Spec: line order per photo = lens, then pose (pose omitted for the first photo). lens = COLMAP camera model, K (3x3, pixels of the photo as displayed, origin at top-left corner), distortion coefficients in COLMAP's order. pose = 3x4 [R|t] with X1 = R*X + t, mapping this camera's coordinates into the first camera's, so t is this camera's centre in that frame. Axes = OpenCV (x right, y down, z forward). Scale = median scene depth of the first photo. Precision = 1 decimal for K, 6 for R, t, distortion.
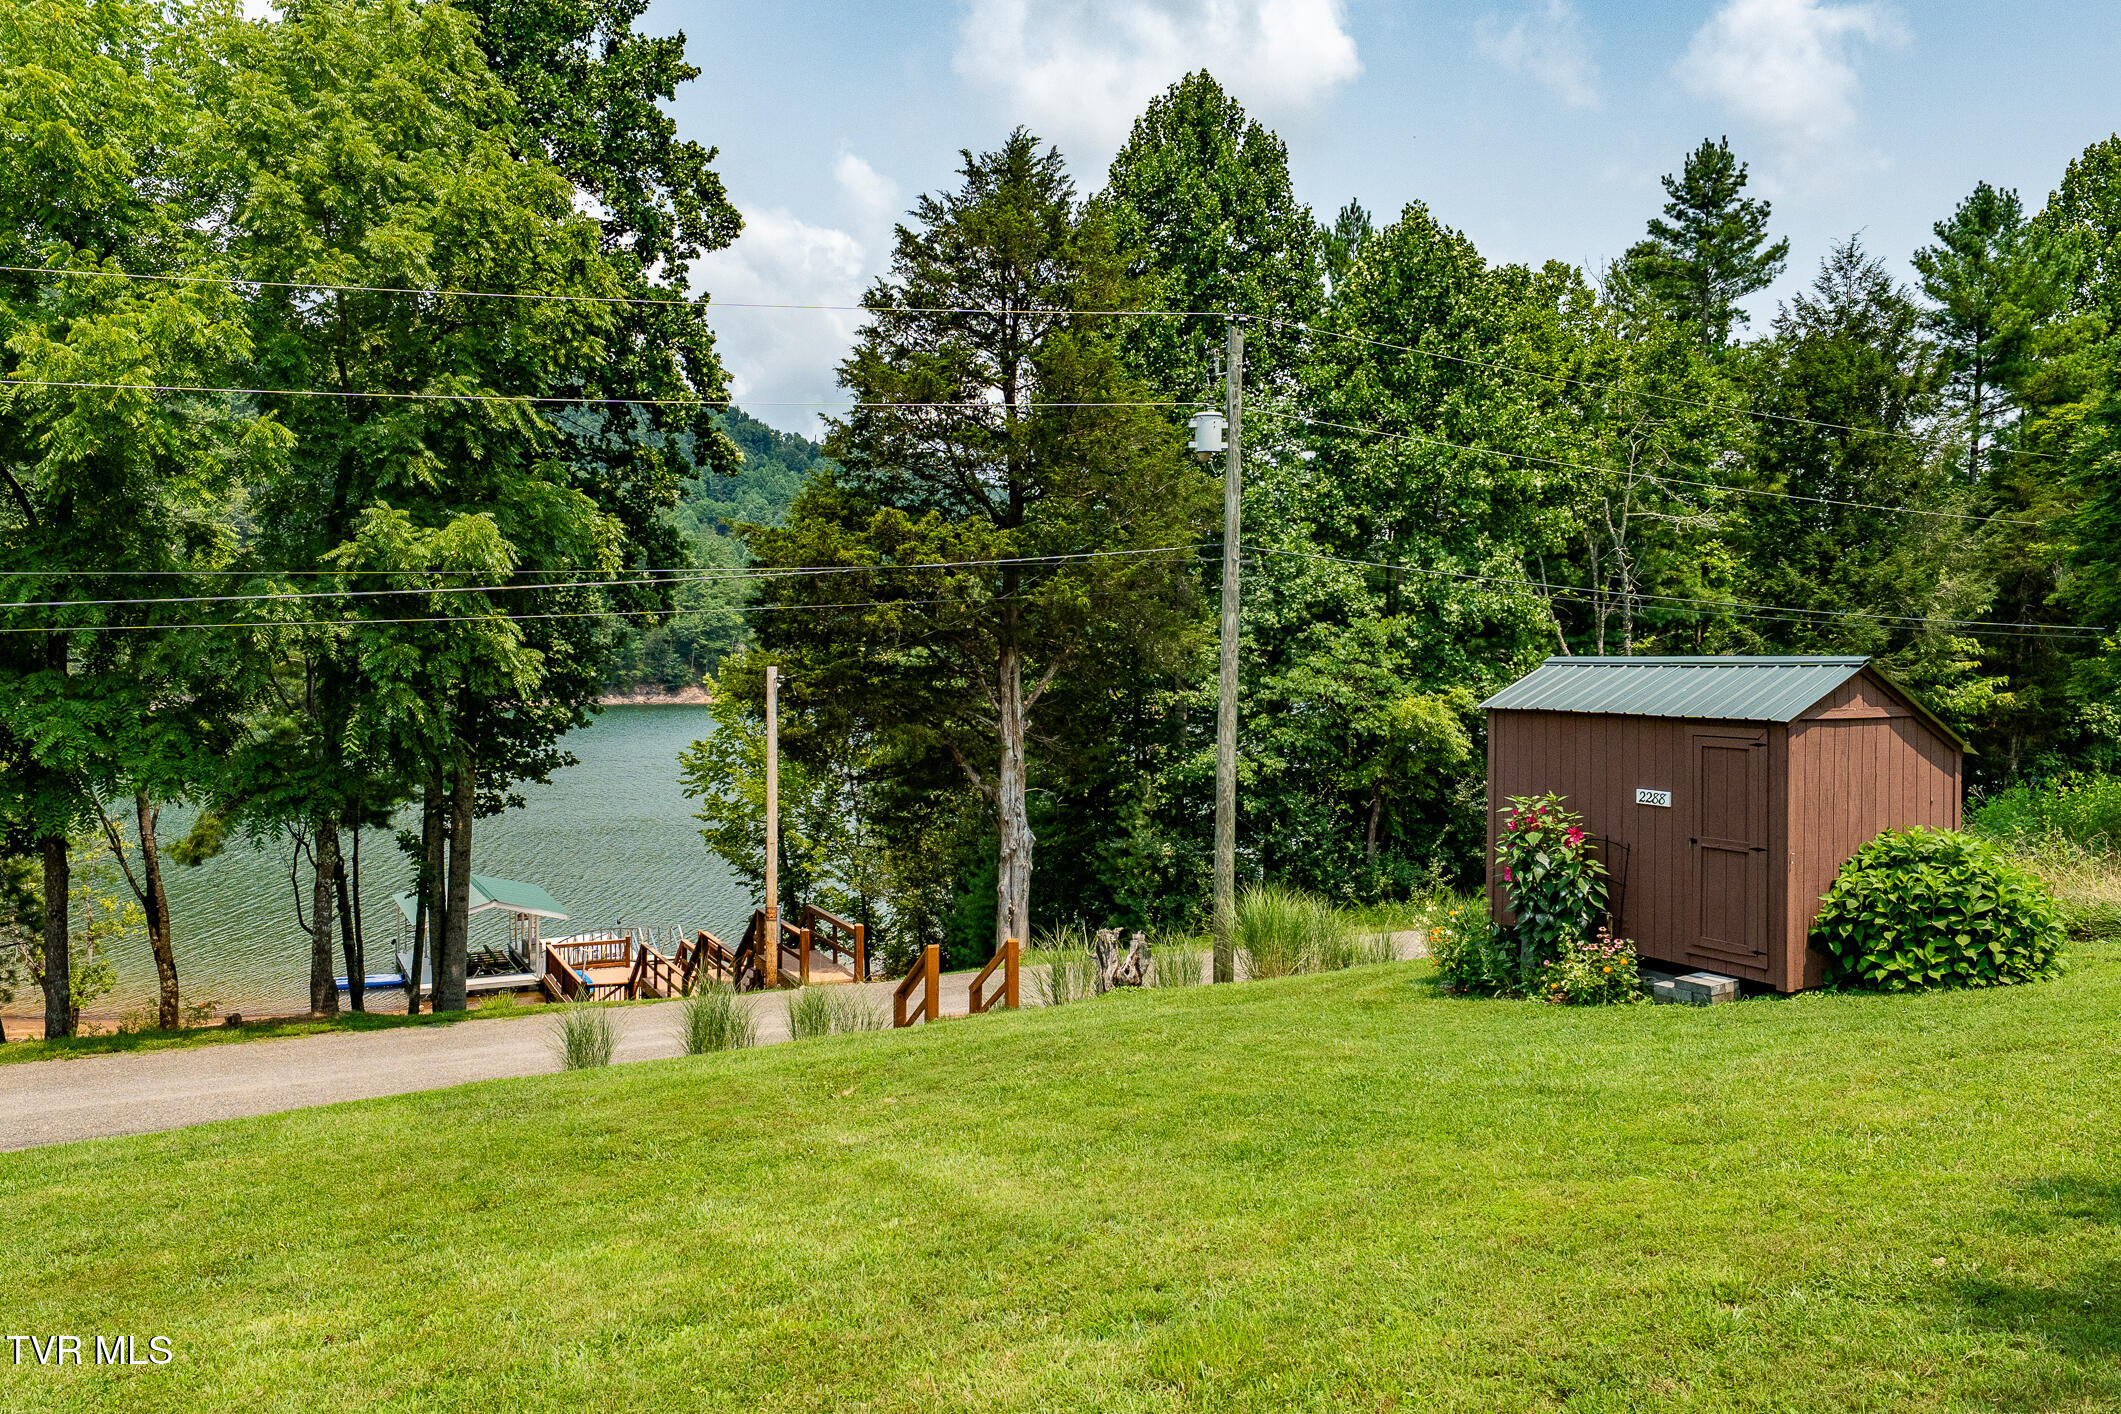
lens RADIAL K [[1524.9, 0, 1077.2], [0, 1524.9, 698.9], [0, 0, 1]] dist [0.001381, -0.000782]
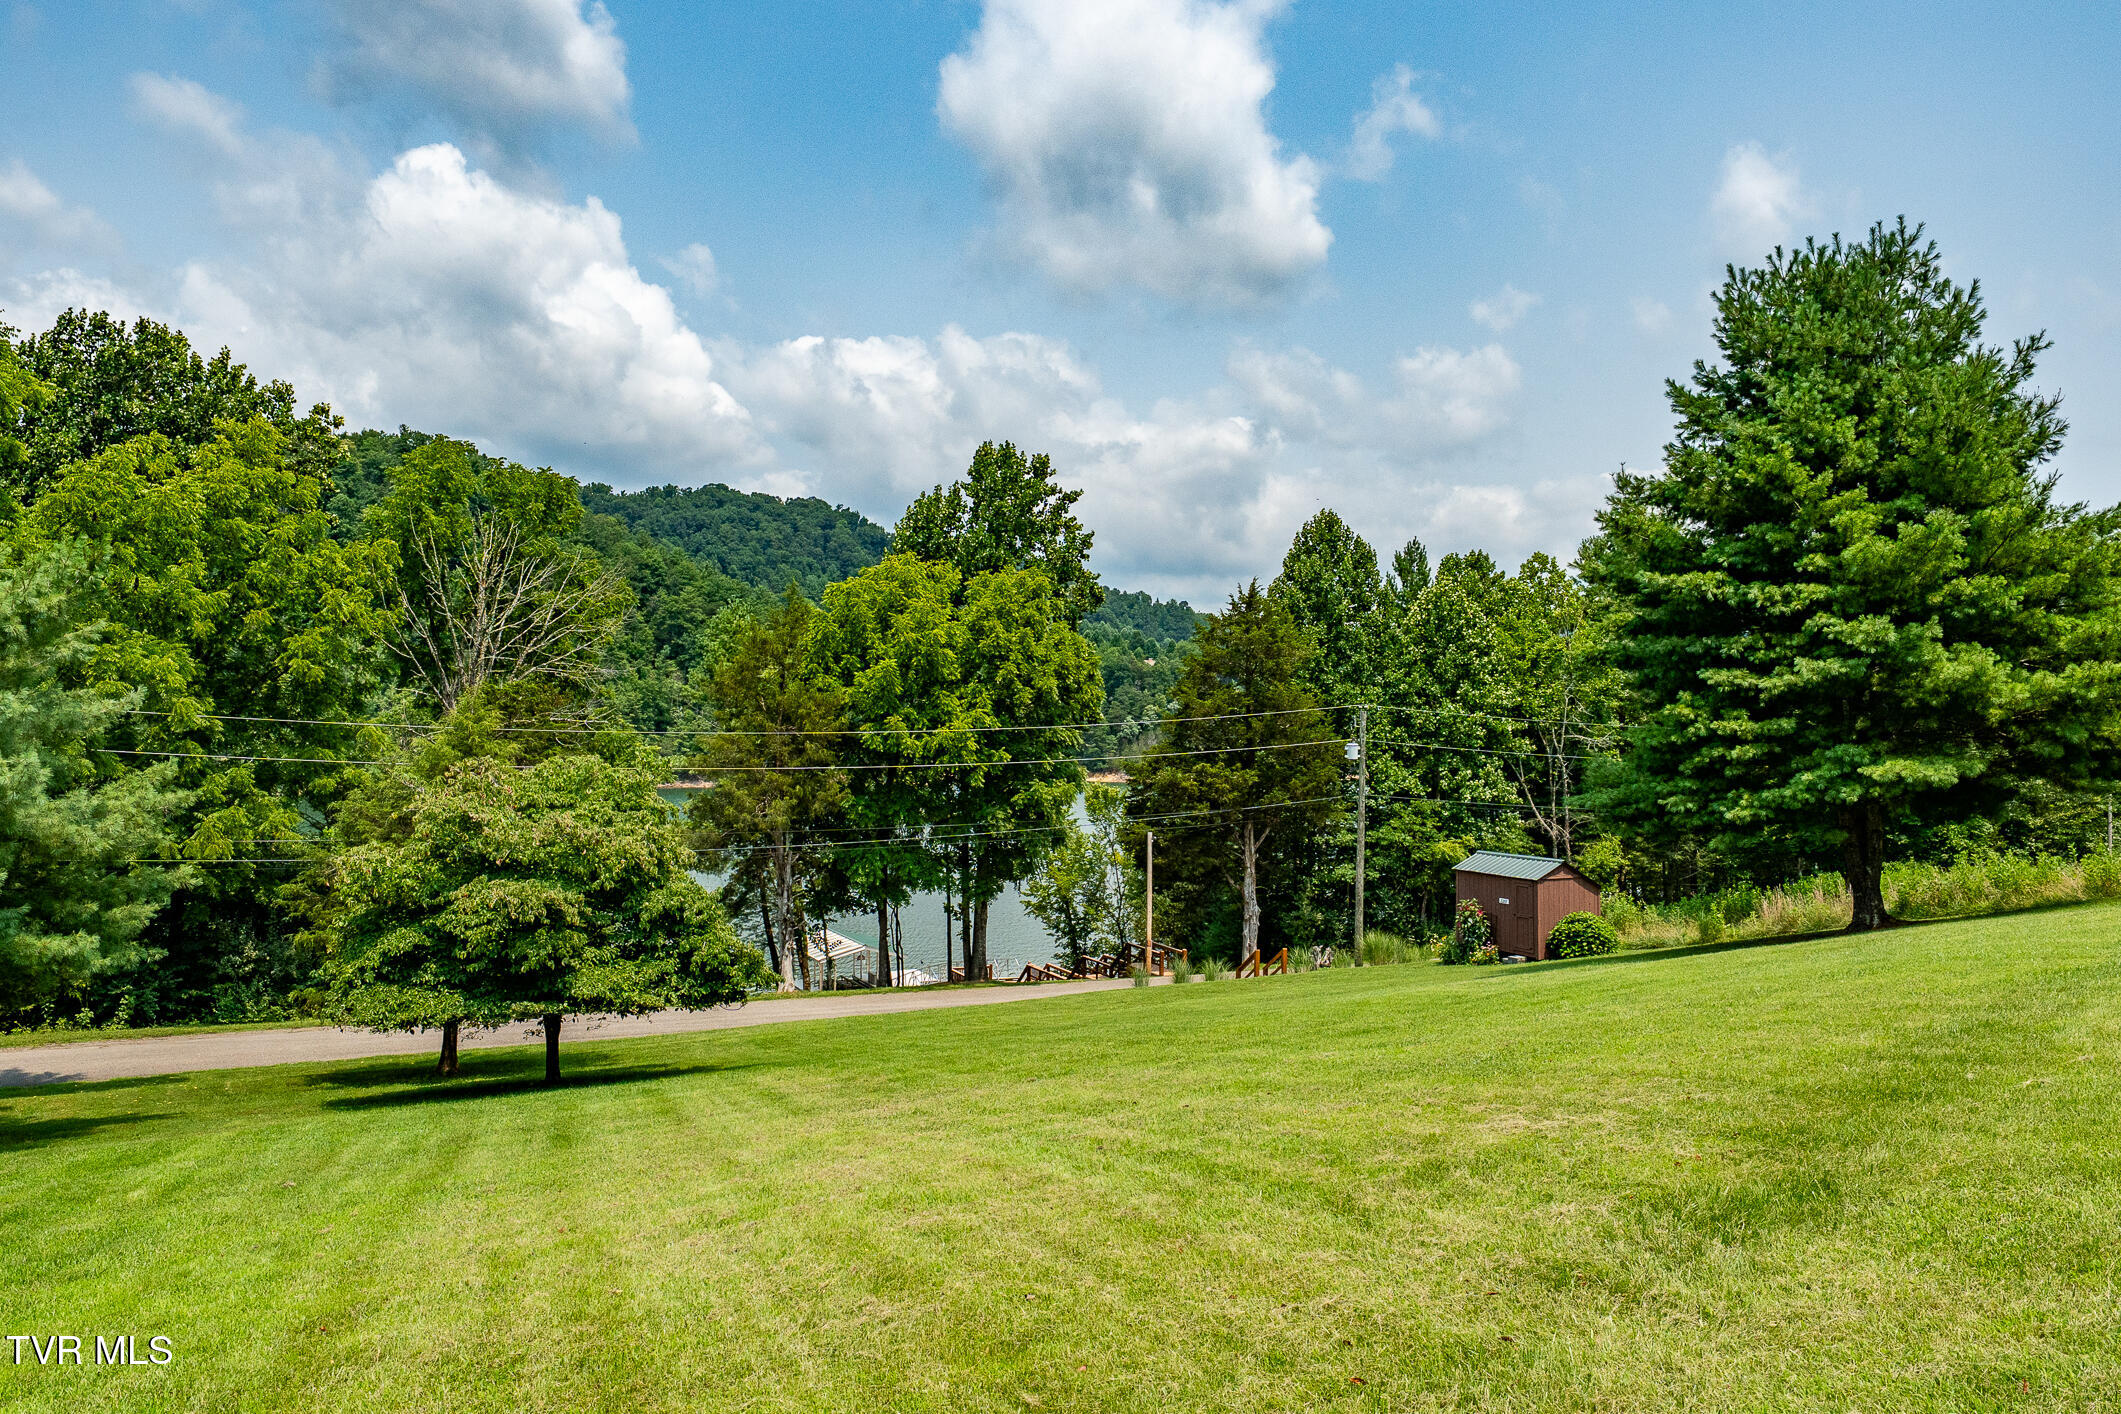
lens RADIAL K [[1438.5, 0, 1053.5], [0, 1438.5, 711.1], [0, 0, 1]] dist [-0.000800, 0.000614]
pose [[0.997338, 0.001269, -0.072911, -0.154009], [-0.004491, 0.999019, -0.044047, -0.087430], [0.072784, 0.044257, 0.996365, -0.932180]]
